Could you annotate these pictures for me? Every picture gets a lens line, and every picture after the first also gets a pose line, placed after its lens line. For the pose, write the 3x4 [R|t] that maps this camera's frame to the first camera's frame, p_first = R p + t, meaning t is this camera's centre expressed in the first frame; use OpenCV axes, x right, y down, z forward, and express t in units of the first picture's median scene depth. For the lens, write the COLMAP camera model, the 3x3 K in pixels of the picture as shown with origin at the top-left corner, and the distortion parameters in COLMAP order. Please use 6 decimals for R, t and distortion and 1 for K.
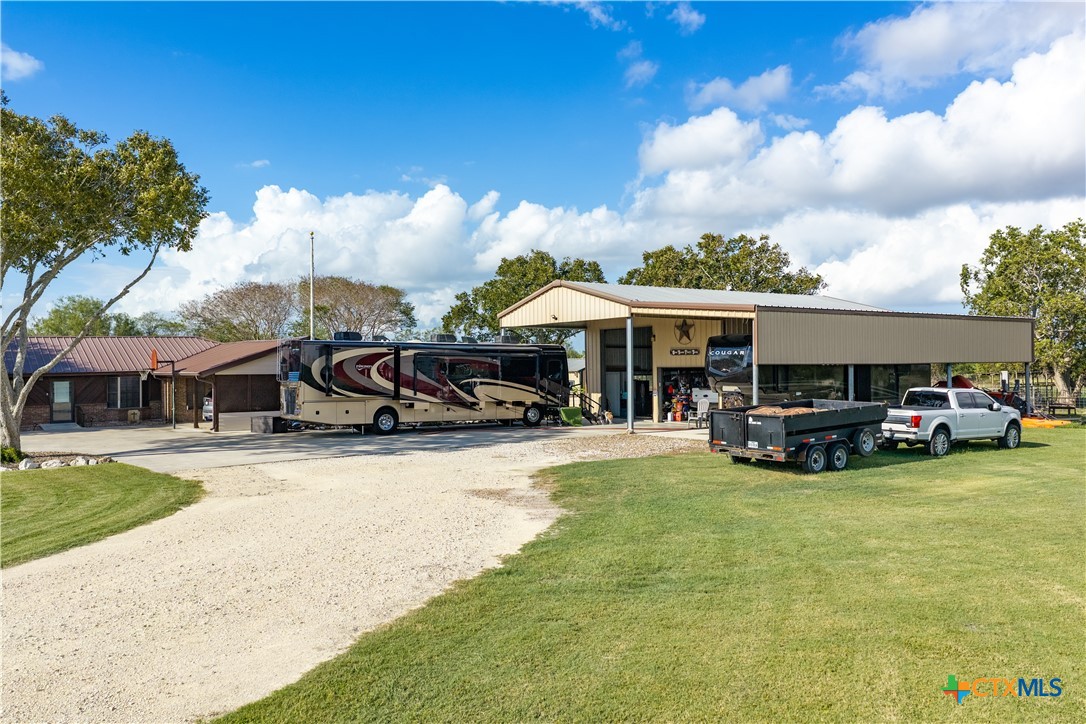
lens RADIAL K [[907.1, 0, 543.0], [0, 907.1, 362.0], [0, 0, 1]] dist [0.013074, -0.010876]
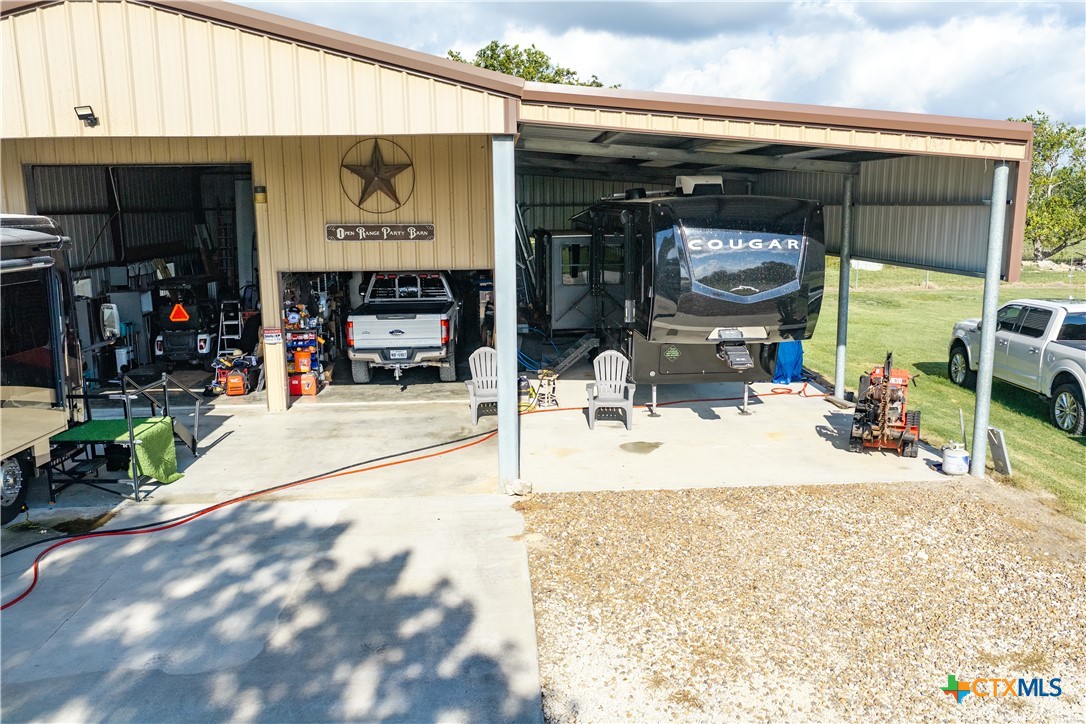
lens RADIAL K [[907.1, 0, 543.0], [0, 907.1, 362.0], [0, 0, 1]] dist [0.013074, -0.010876]
pose [[0.500276, -0.143434, 0.853903, -0.170623], [0.003320, 0.986494, 0.163761, -0.020775], [-0.865860, -0.079091, 0.493995, 0.760066]]
